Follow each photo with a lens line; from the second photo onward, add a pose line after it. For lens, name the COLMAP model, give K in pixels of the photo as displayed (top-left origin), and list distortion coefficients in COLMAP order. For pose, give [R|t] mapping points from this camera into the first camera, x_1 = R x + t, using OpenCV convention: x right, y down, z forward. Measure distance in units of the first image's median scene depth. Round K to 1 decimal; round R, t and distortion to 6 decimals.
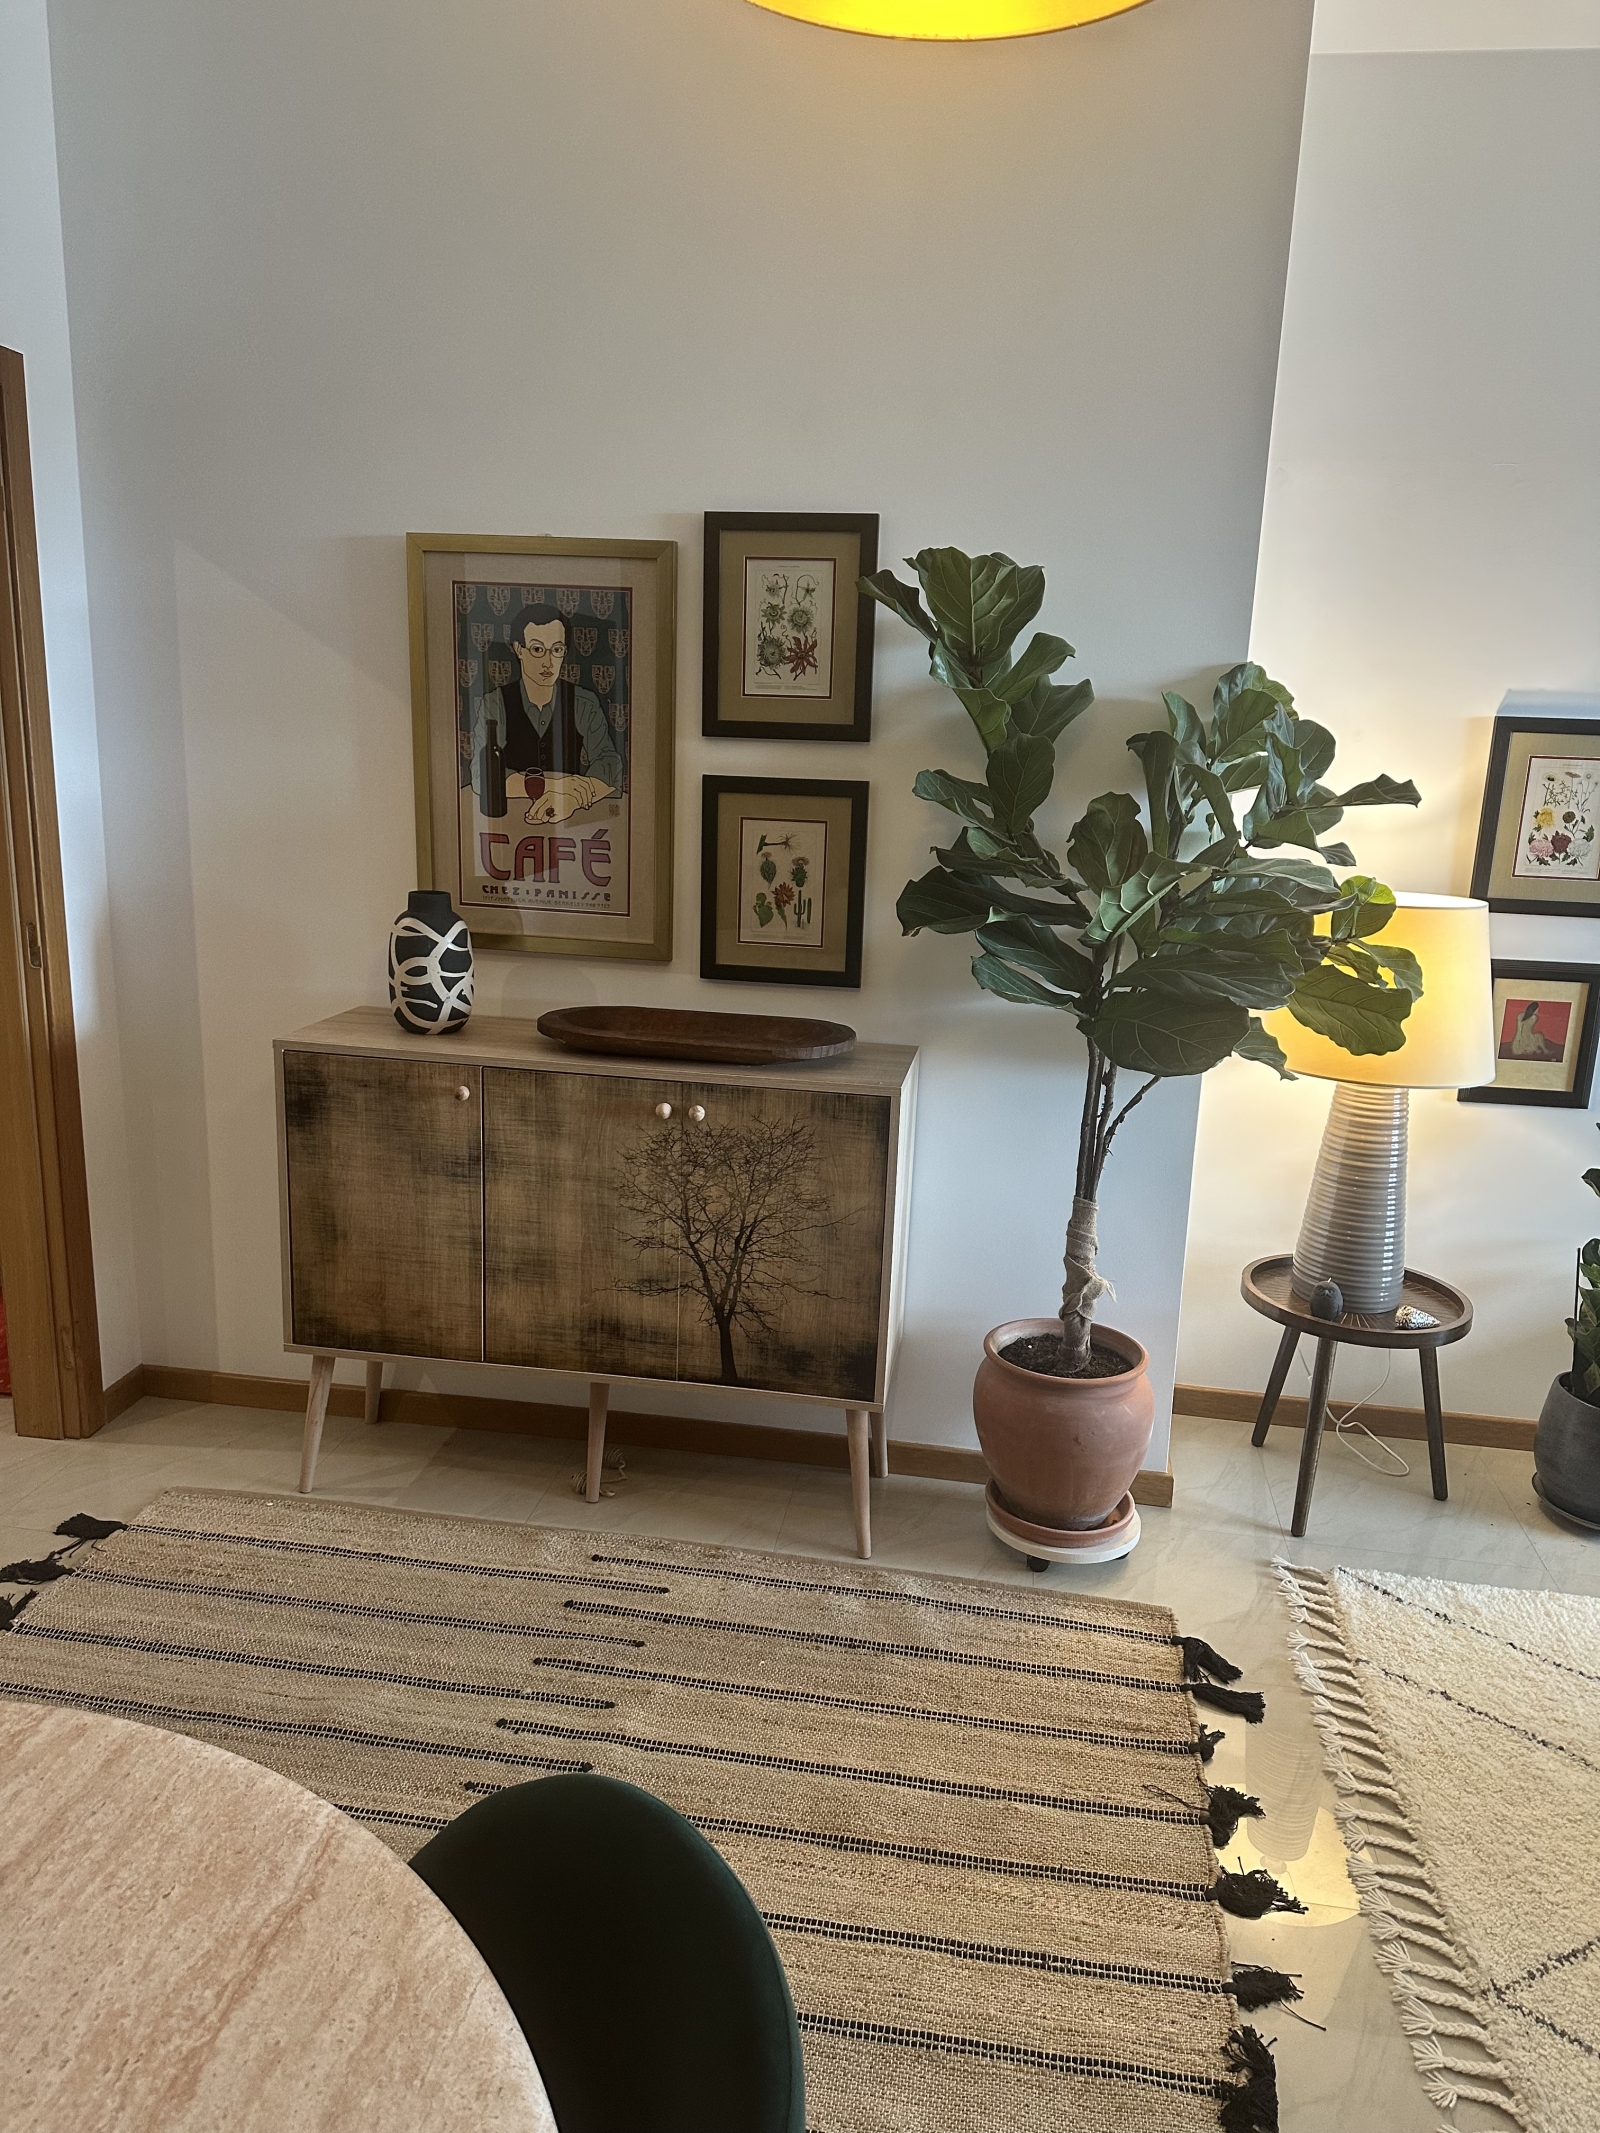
lens RADIAL K [[1548.5, 0, 799.7], [0, 1548.5, 1058.3], [0, 0, 1]] dist [0.053895, -0.053181]
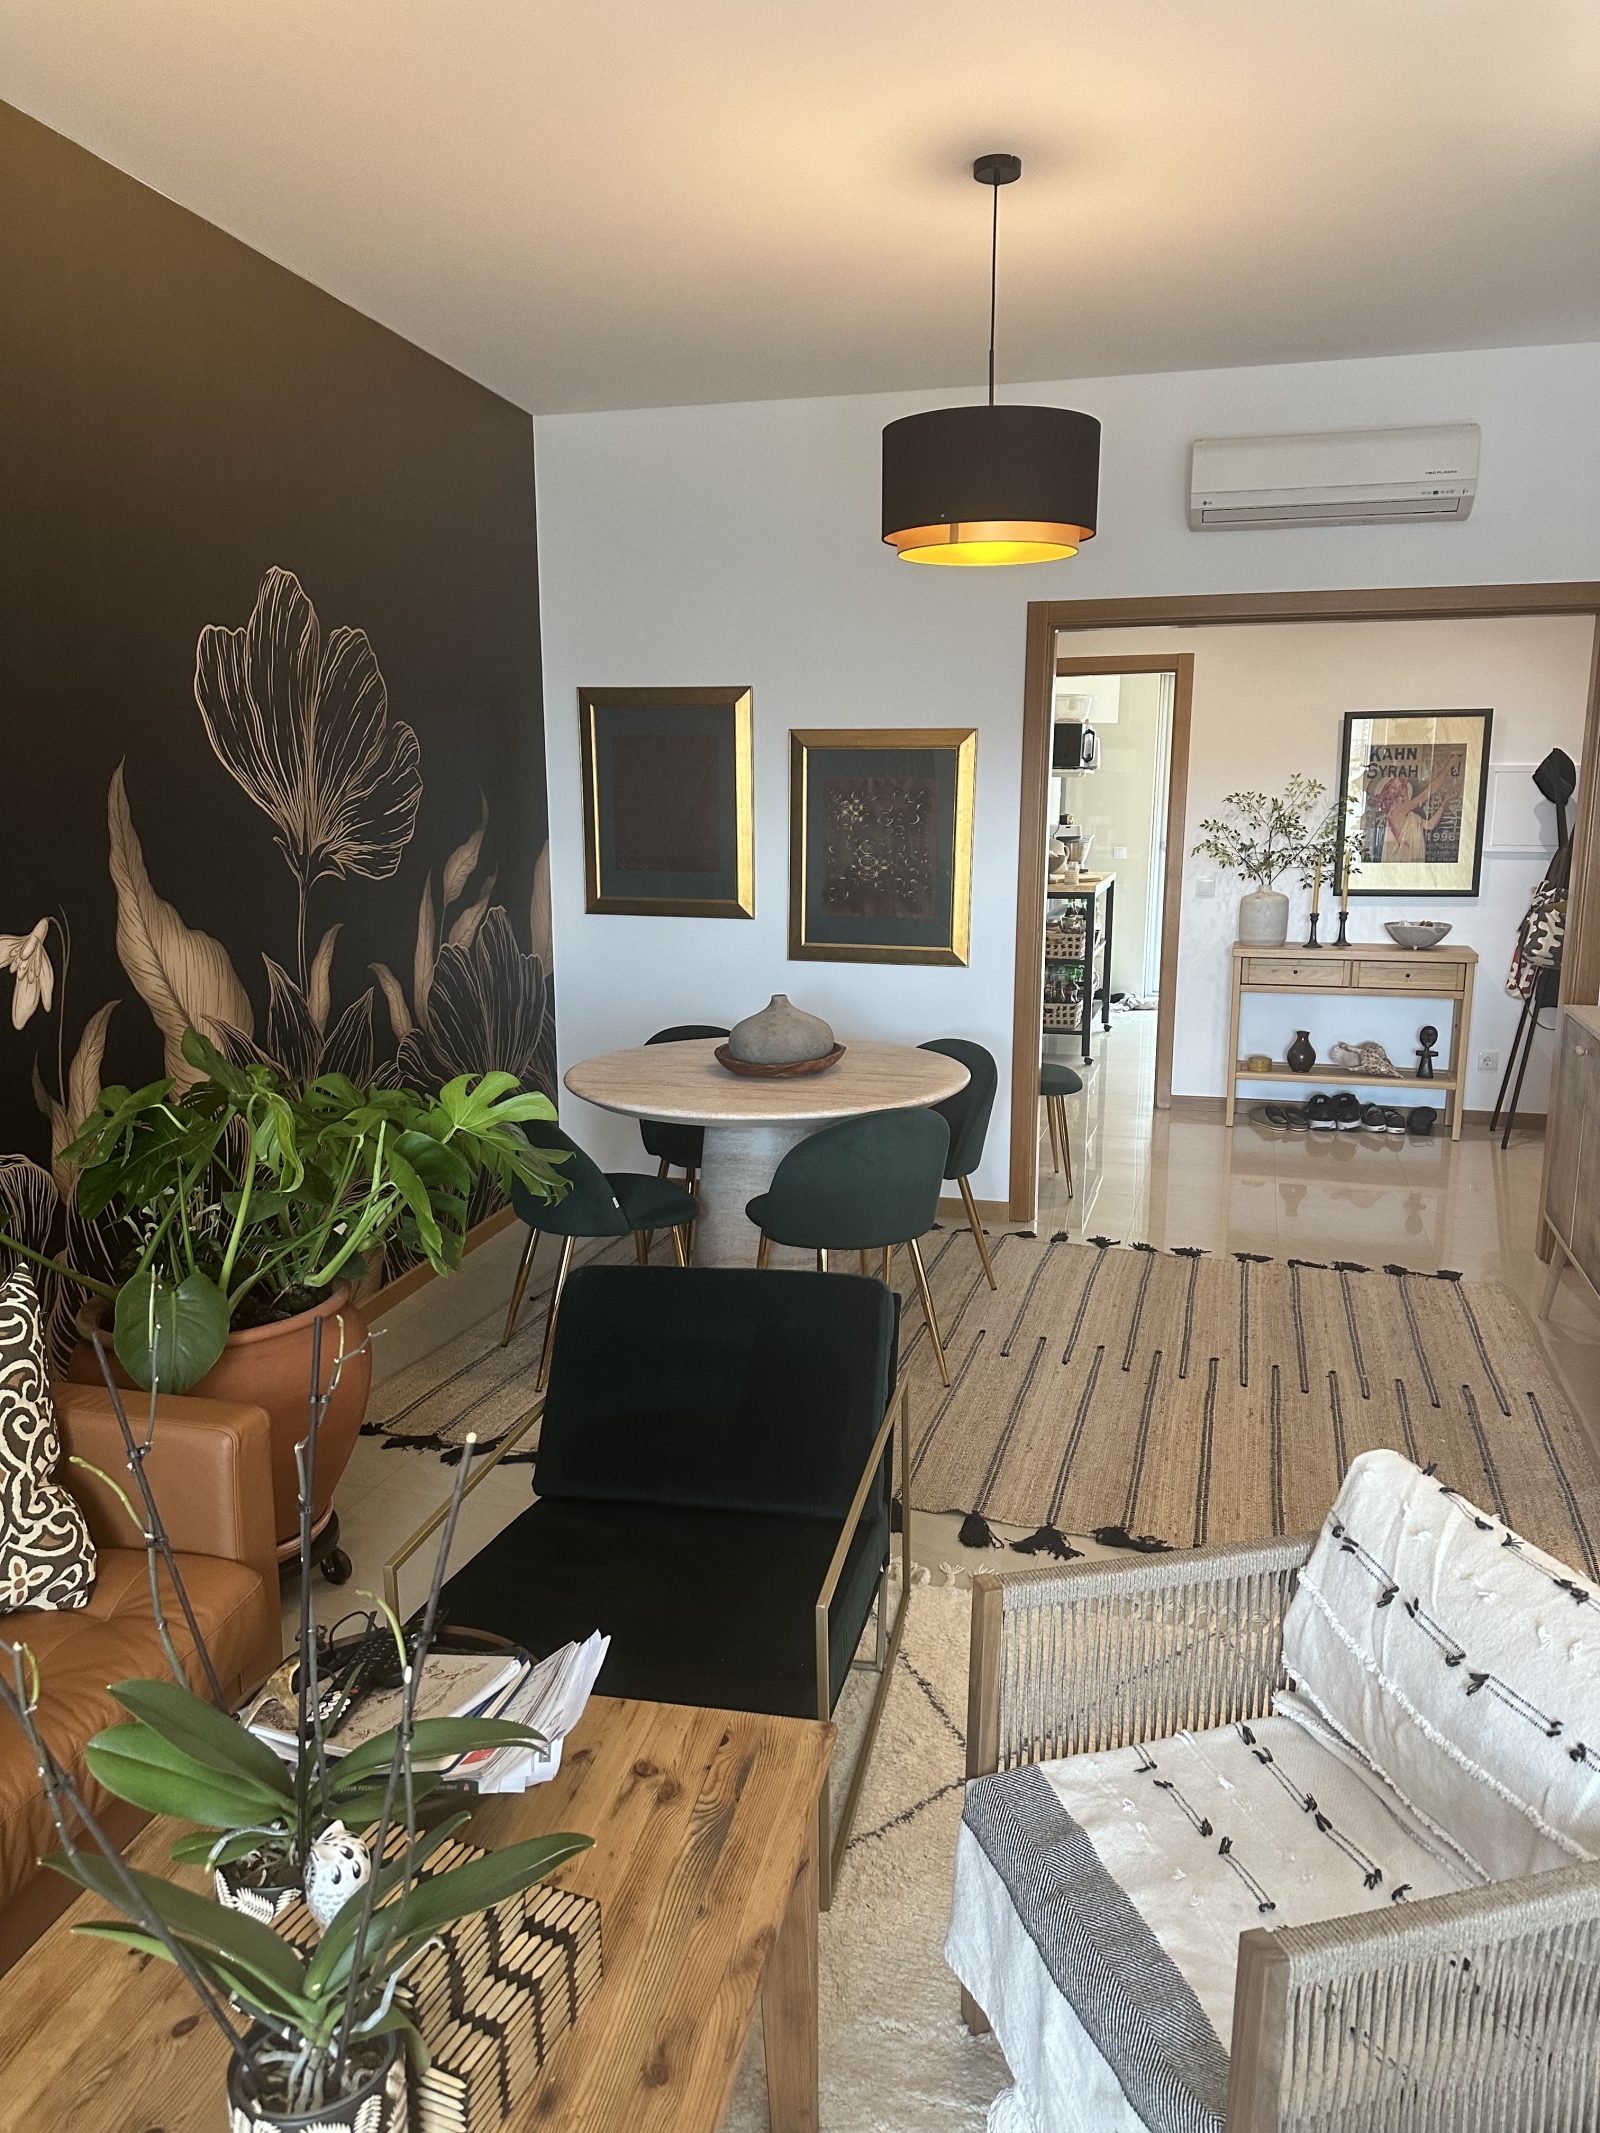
lens RADIAL K [[1548.5, 0, 794.0], [0, 1548.5, 1084.4], [0, 0, 1]] dist [0.053895, -0.053181]
pose [[-0.135856, 0.155374, -0.978469, 1.360413], [-0.256889, 0.948323, 0.186255, -0.017788], [0.956844, 0.276662, -0.088921, 0.498866]]
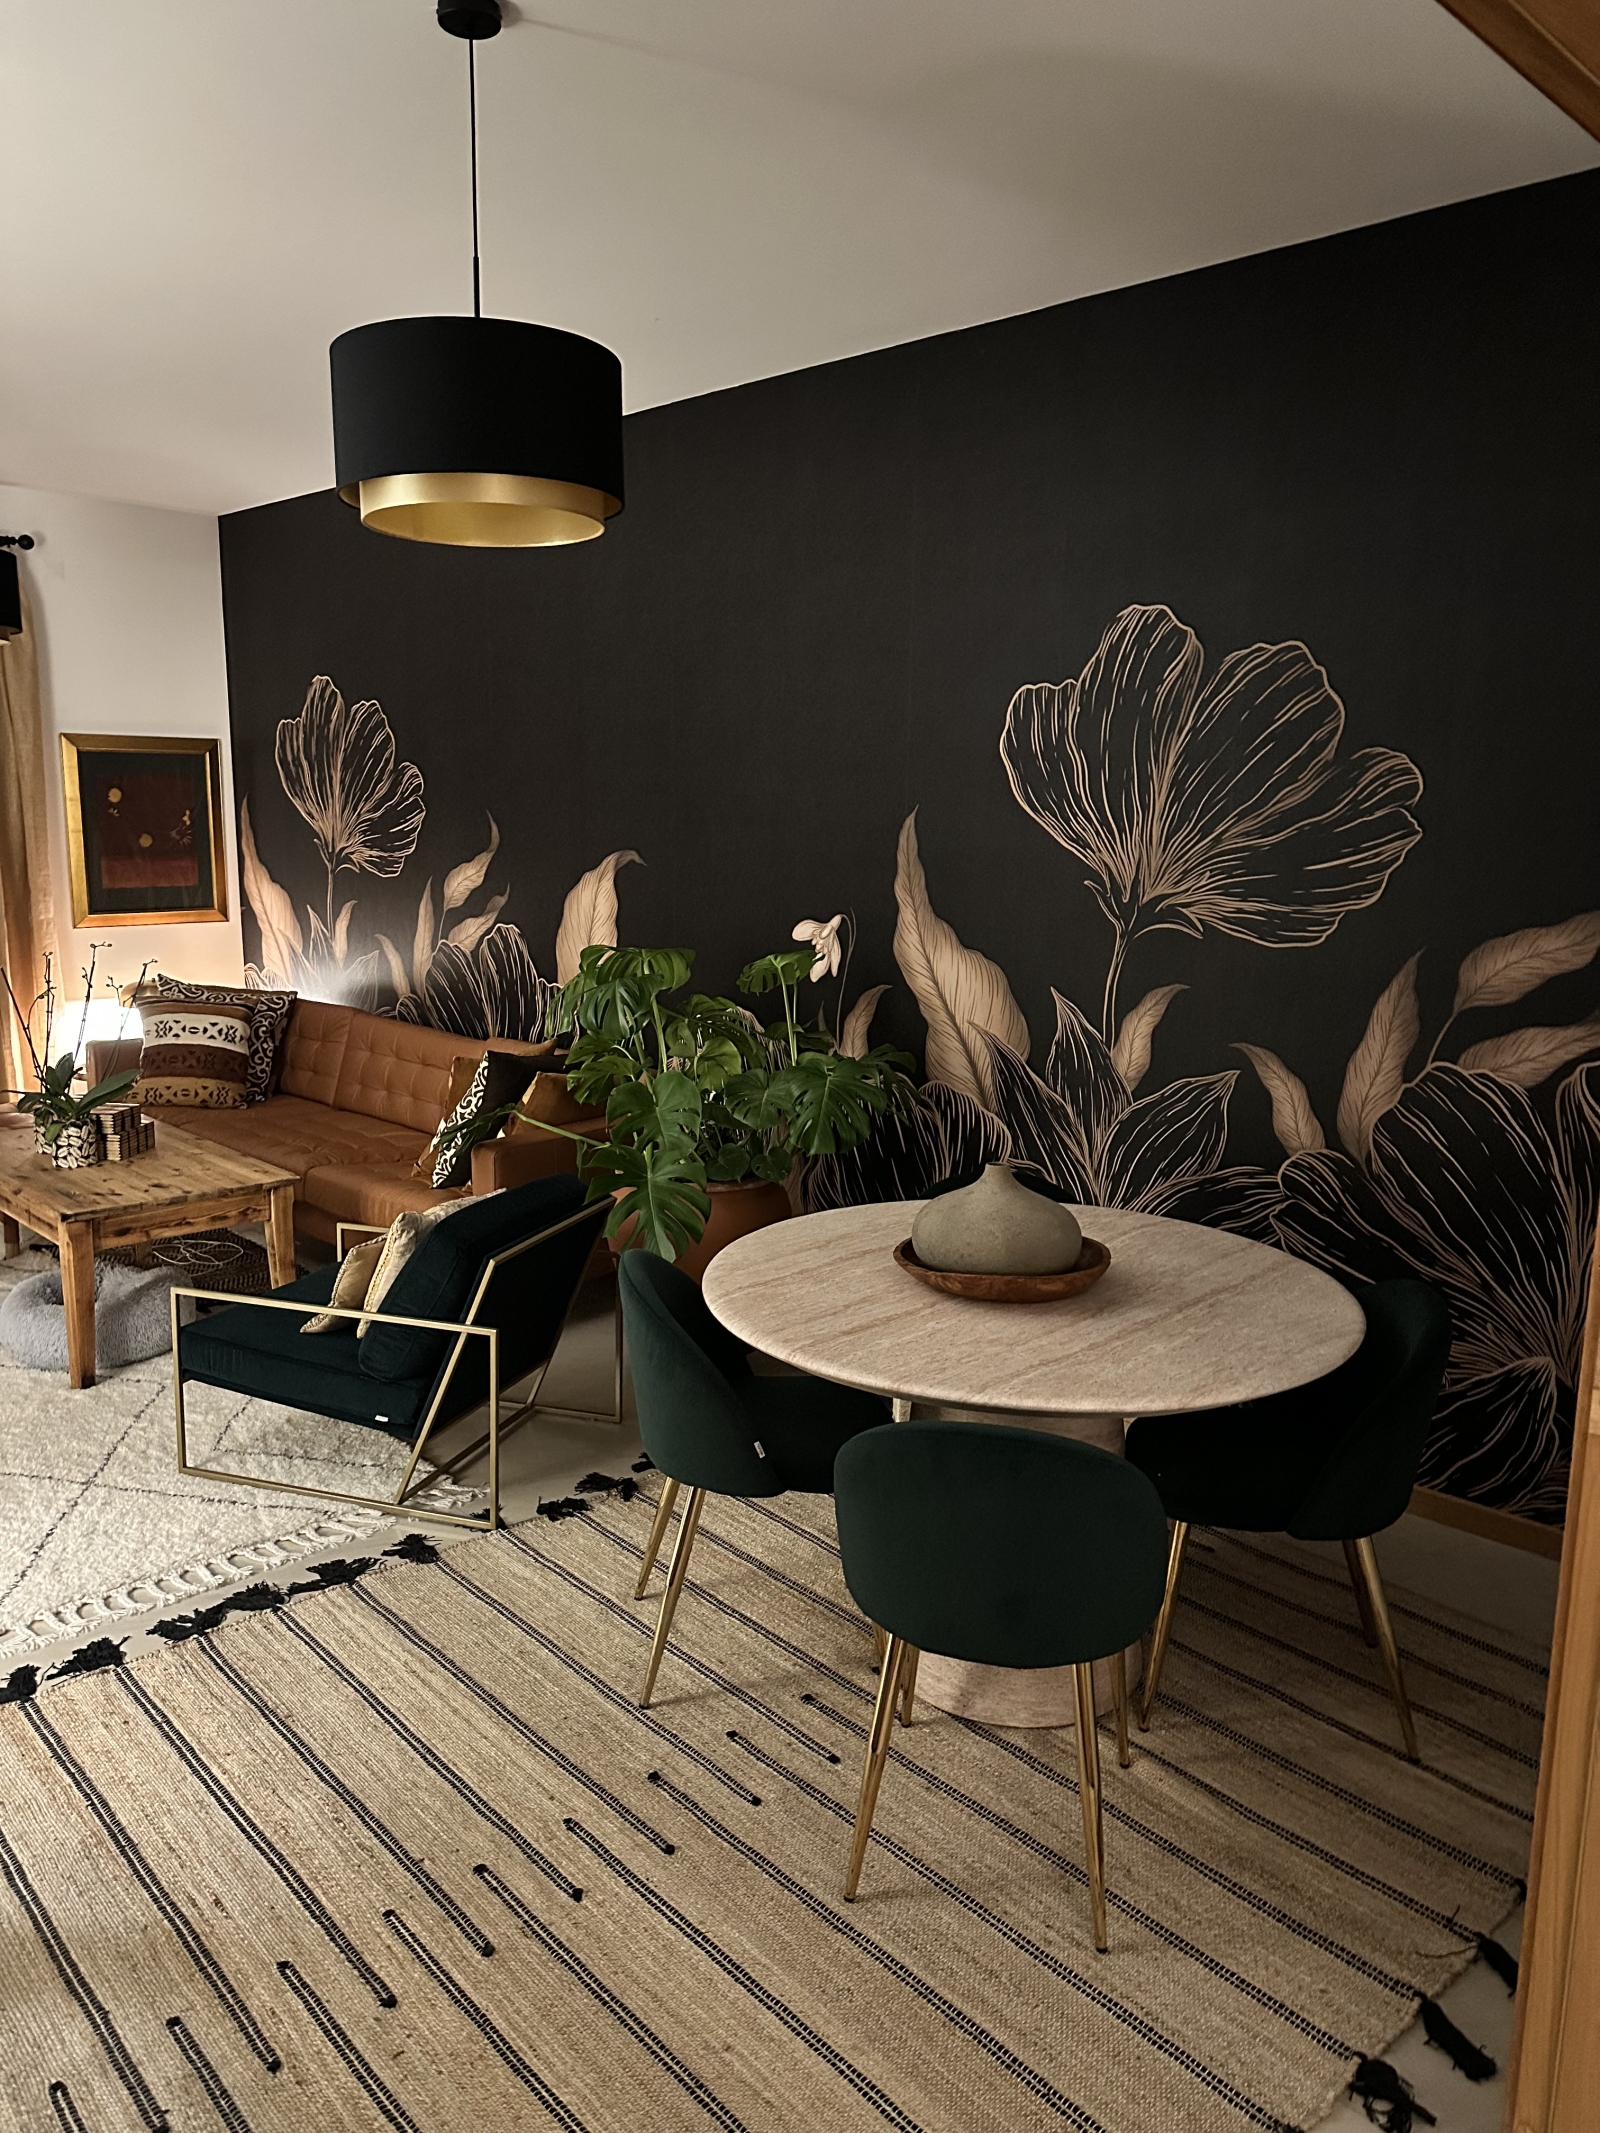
lens RADIAL K [[1548.5, 0, 816.2], [0, 1548.5, 1060.4], [0, 0, 1]] dist [0.053895, -0.053181]
pose [[-0.769272, -0.139722, 0.623457, -0.817031], [0.133200, 0.919283, 0.370373, -0.266351], [-0.624883, 0.367962, -0.688568, 1.084035]]
